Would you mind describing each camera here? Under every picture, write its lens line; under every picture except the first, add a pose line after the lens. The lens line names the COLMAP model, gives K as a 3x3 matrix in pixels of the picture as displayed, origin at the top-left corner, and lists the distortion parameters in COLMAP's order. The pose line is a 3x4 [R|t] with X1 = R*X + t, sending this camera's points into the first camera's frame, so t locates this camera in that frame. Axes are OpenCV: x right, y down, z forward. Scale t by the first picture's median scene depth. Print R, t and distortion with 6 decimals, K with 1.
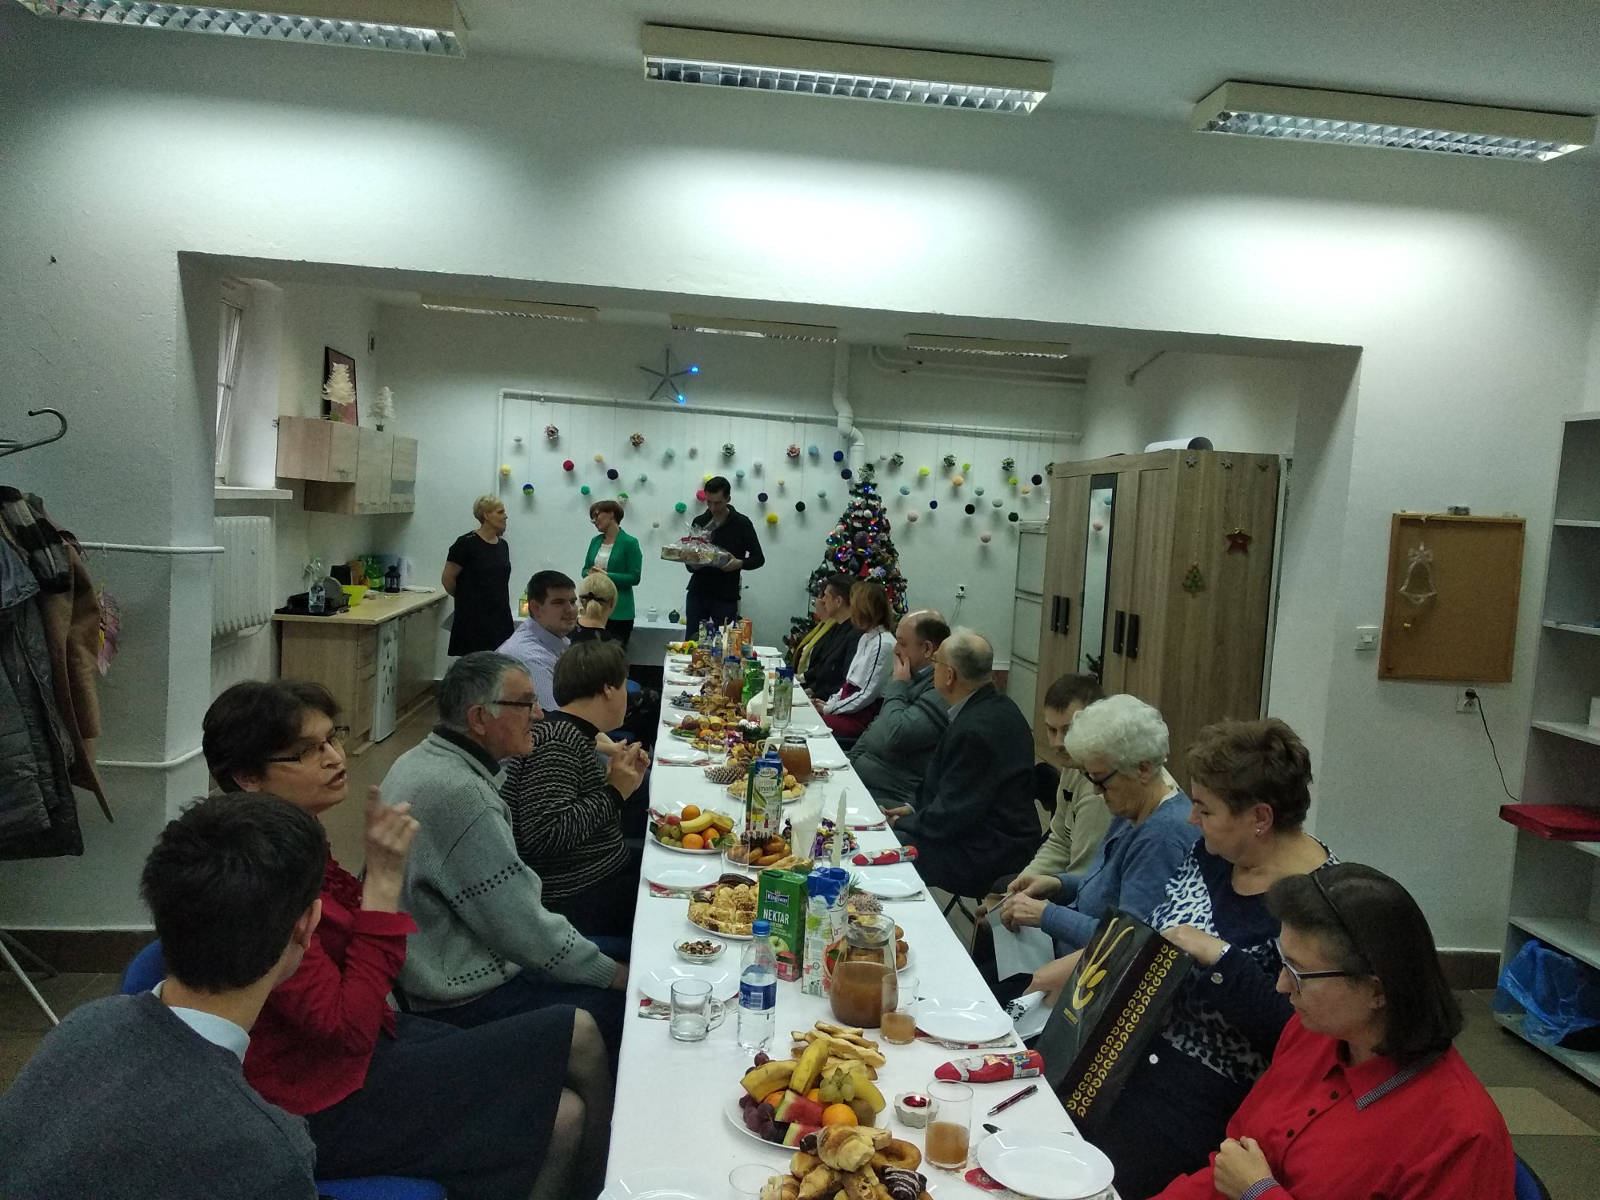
lens RADIAL K [[1229.5, 0, 805.9], [0, 1229.5, 628.2], [0, 0, 1]] dist [0.085231, -0.159706]
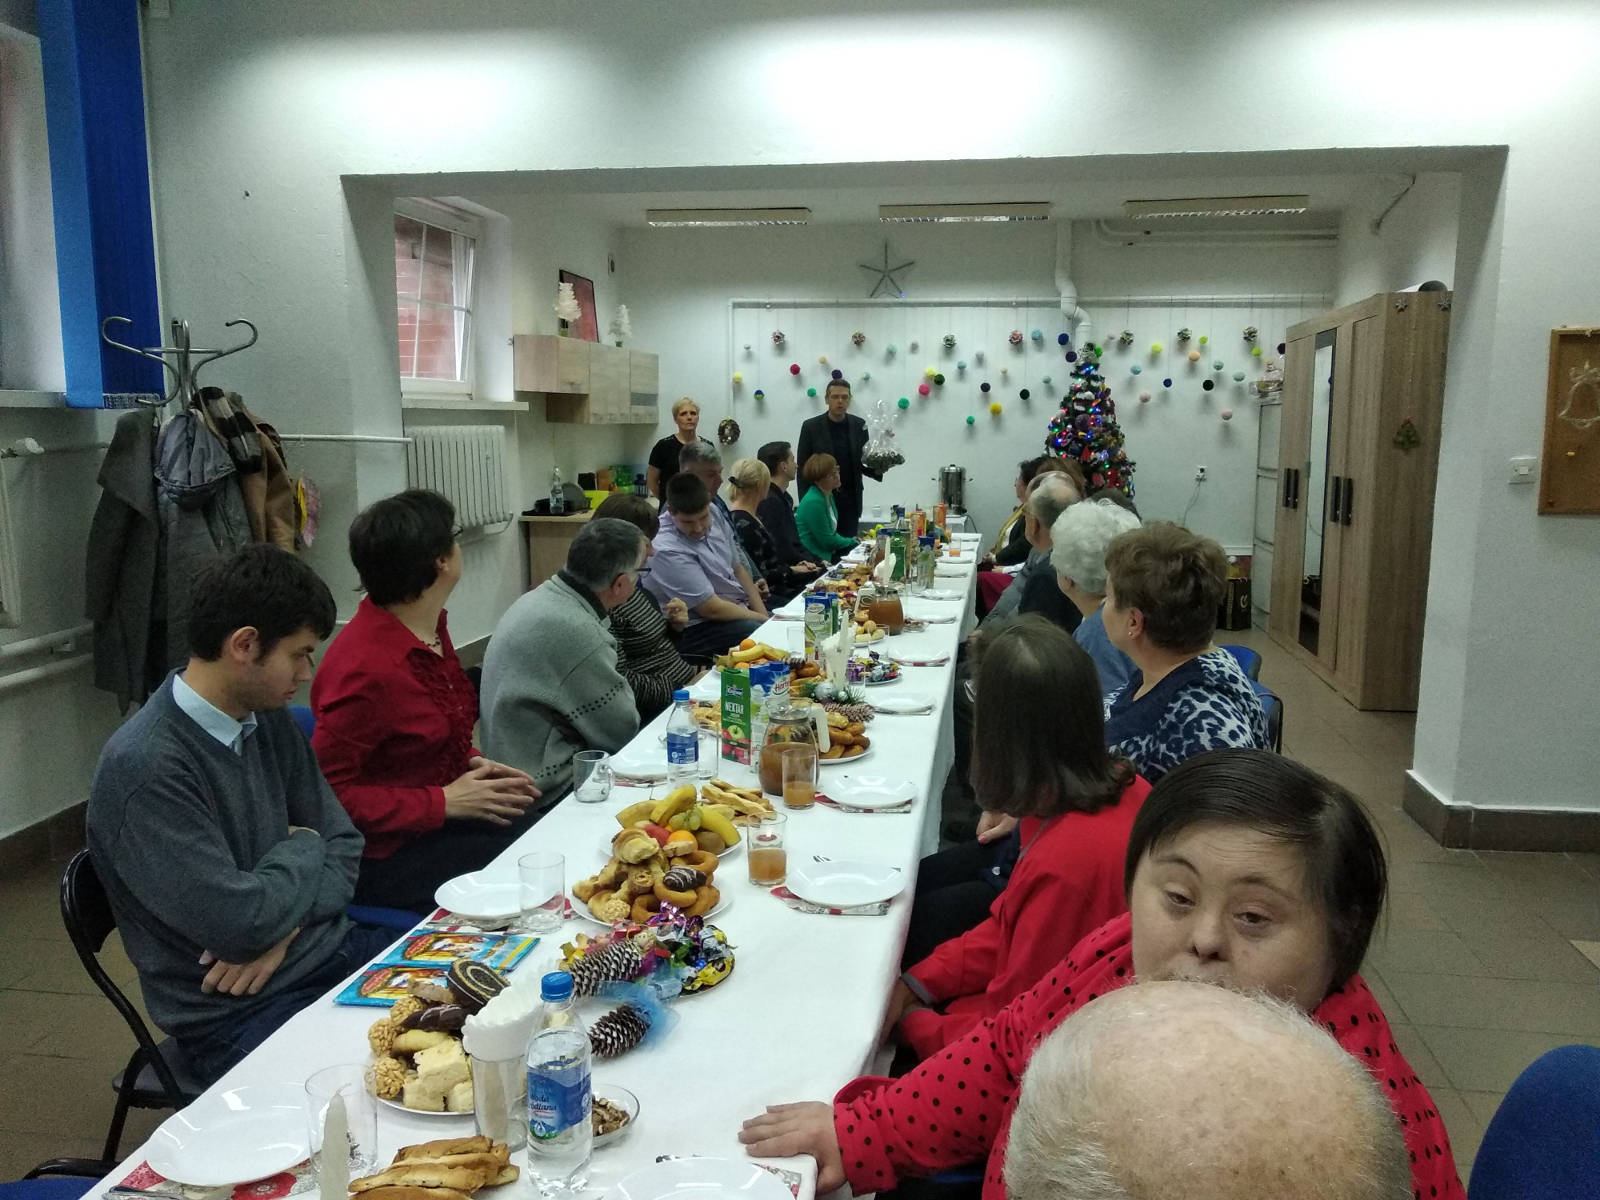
lens RADIAL K [[1229.5, 0, 805.9], [0, 1229.5, 628.2], [0, 0, 1]] dist [0.085231, -0.159706]
pose [[0.966625, -0.015659, -0.255716, 0.138205], [0.031996, 0.997694, 0.059850, 0.041986], [0.254189, -0.066034, 0.964898, -0.020096]]
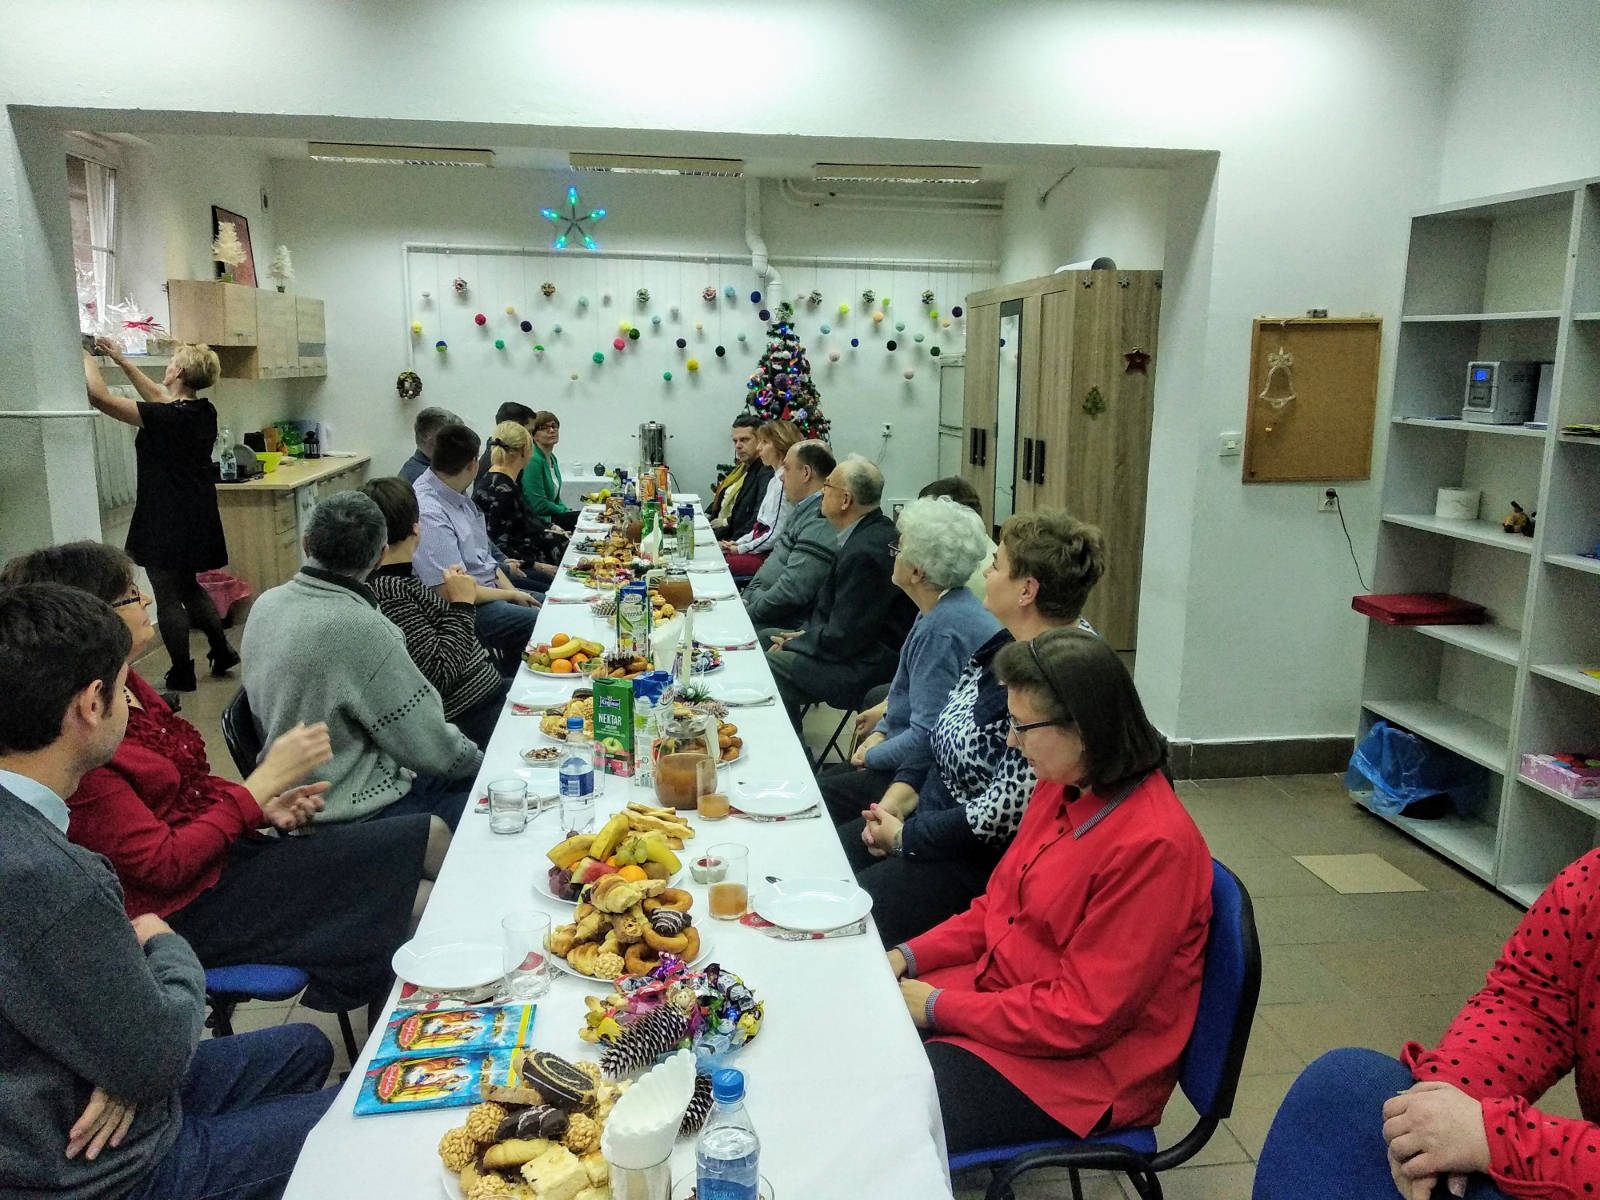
lens RADIAL K [[1229.5, 0, 805.9], [0, 1229.5, 628.2], [0, 0, 1]] dist [0.085231, -0.159706]
pose [[0.998251, -0.054802, 0.022164, 0.054338], [0.051822, 0.991667, 0.117943, 0.015715], [-0.028443, -0.116588, 0.992773, -0.026145]]
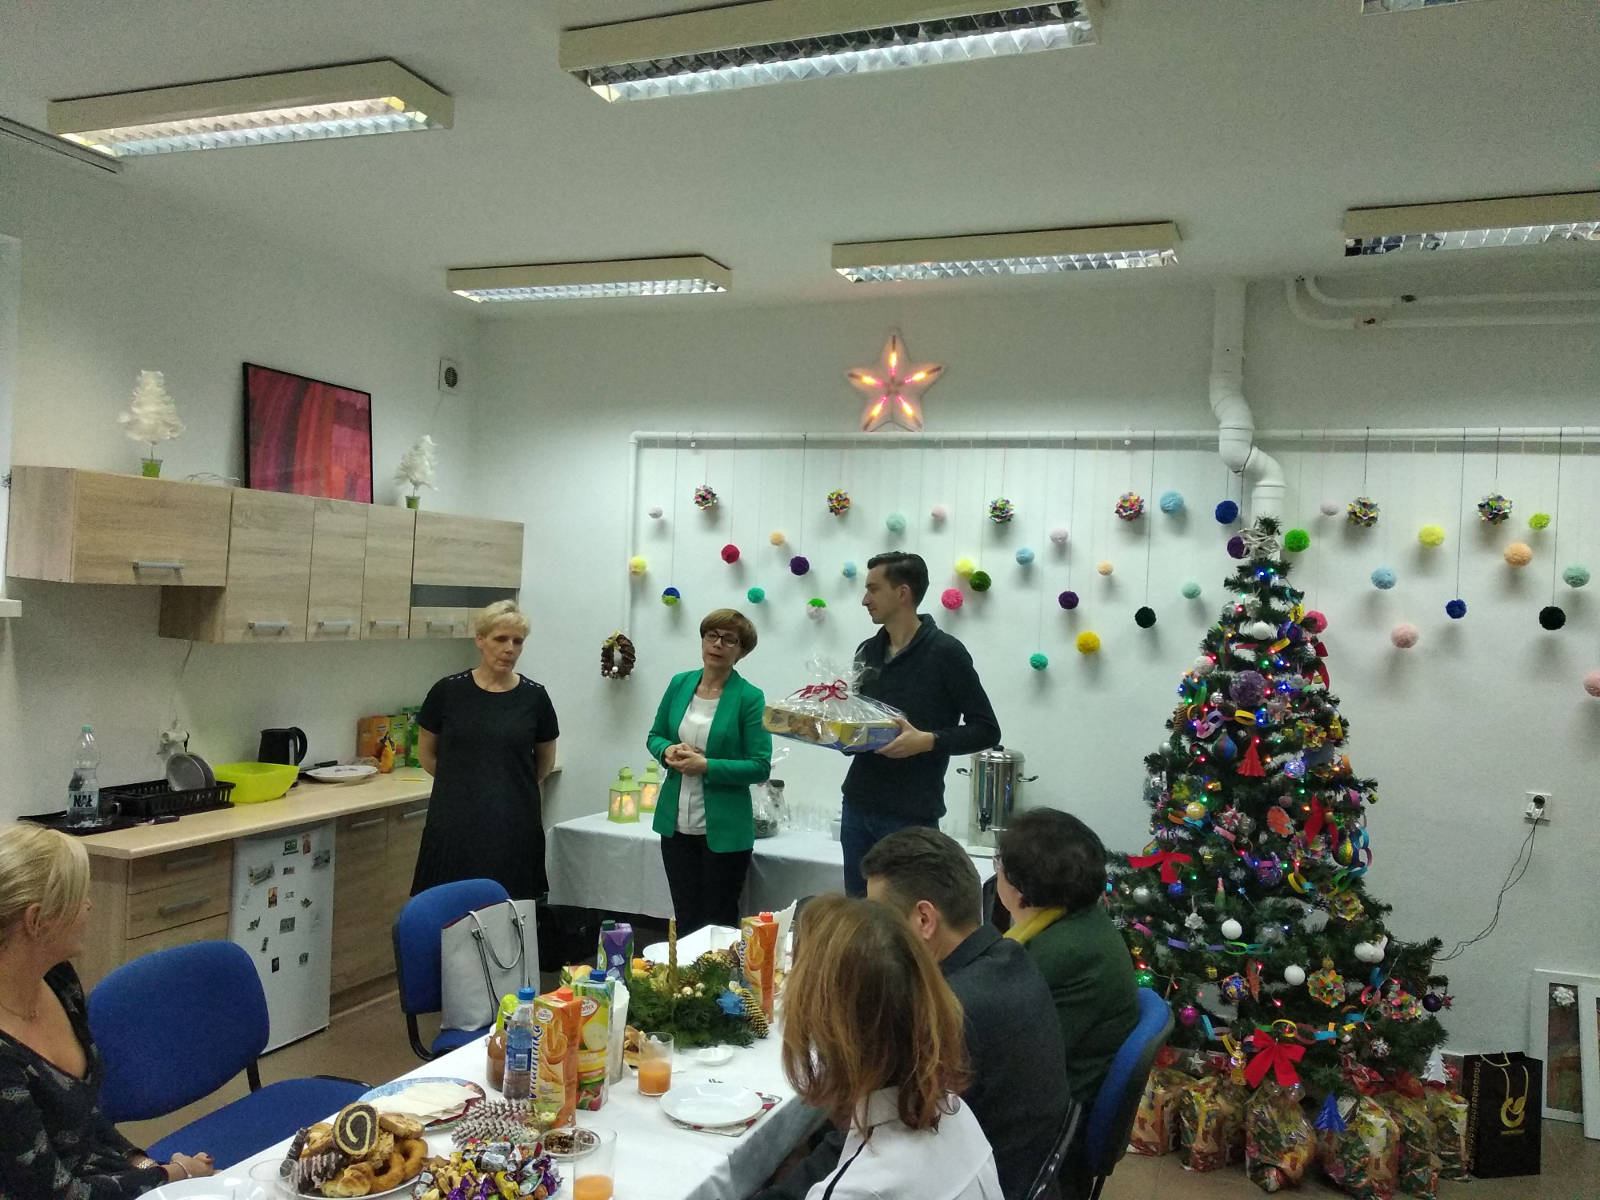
lens RADIAL K [[1223.1, 0, 806.9], [0, 1223.1, 620.6], [0, 0, 1]] dist [0.030348, -0.049885]
pose [[0.884554, -0.013636, -0.466238, 0.188645], [-0.034742, 0.994870, -0.095008, -0.083562], [0.465141, 0.100238, 0.879543, 0.915194]]
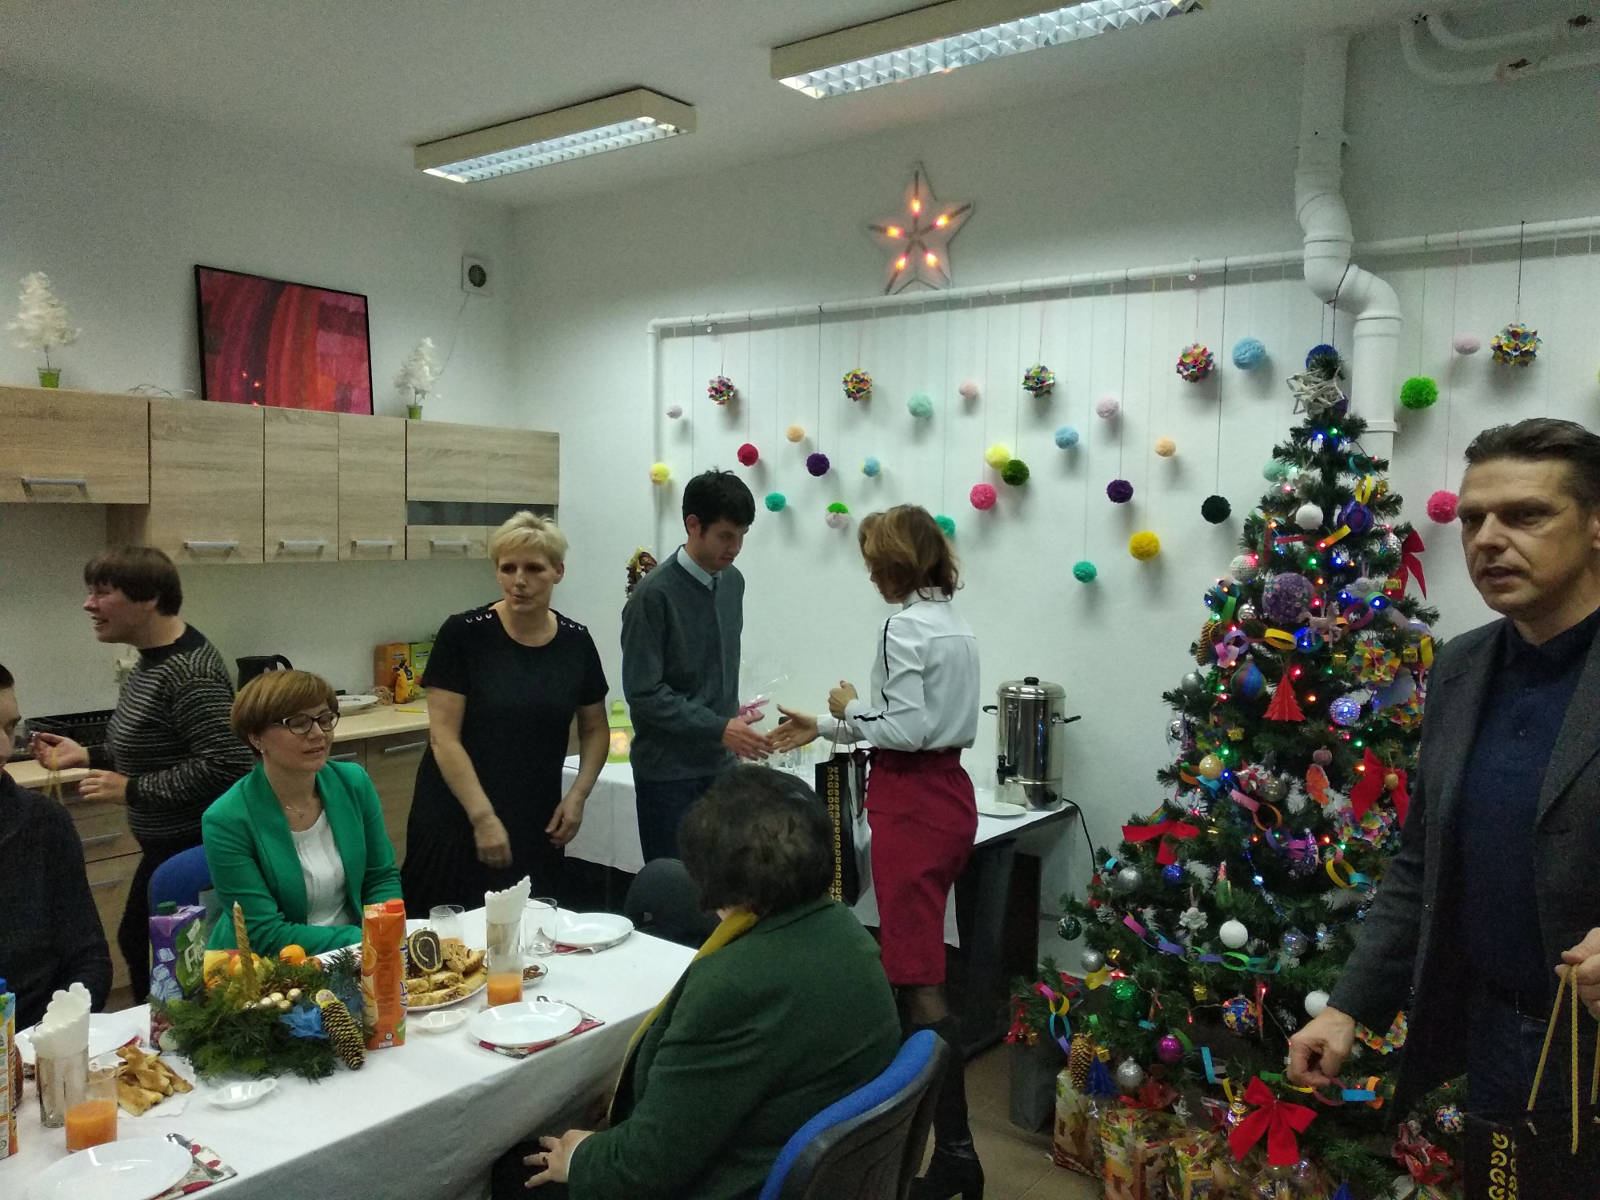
lens RADIAL K [[1223.1, 0, 806.9], [0, 1223.1, 620.6], [0, 0, 1]] dist [0.030348, -0.049885]
pose [[0.734320, 0.005733, -0.678779, 0.283726], [-0.036490, 0.998852, -0.031039, -0.088944], [0.677822, 0.047562, 0.733686, 1.167852]]
